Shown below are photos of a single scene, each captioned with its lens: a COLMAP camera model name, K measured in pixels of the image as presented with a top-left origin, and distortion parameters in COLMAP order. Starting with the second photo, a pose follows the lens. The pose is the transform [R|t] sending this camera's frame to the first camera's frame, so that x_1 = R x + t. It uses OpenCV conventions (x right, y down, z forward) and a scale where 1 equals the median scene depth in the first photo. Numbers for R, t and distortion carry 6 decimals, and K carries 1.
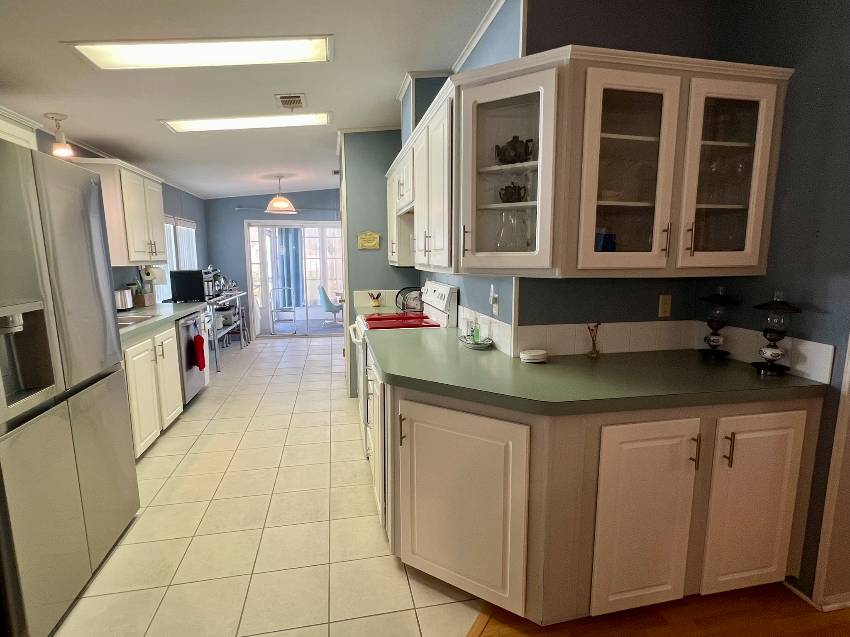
lens RADIAL K [[436.2, 0, 425.0], [0, 436.2, 318.5], [0, 0, 1]] dist [-0.001688, 0.001023]
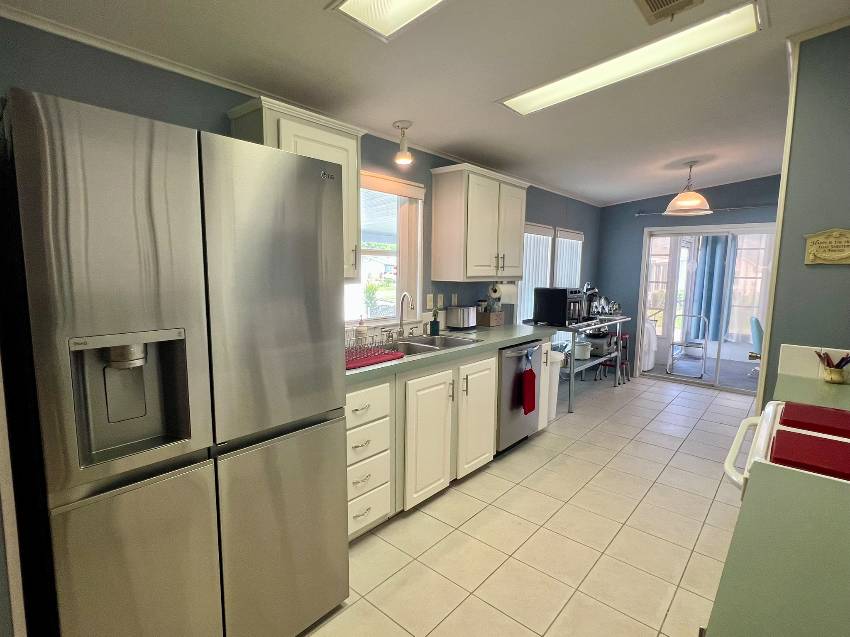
lens RADIAL K [[436.2, 0, 425.0], [0, 436.2, 318.5], [0, 0, 1]] dist [-0.001688, 0.001023]
pose [[0.603277, 0.104591, -0.790644, -0.008430], [-0.131919, 0.990794, 0.030411, -0.044712], [0.786546, 0.085955, 0.611521, 0.285940]]
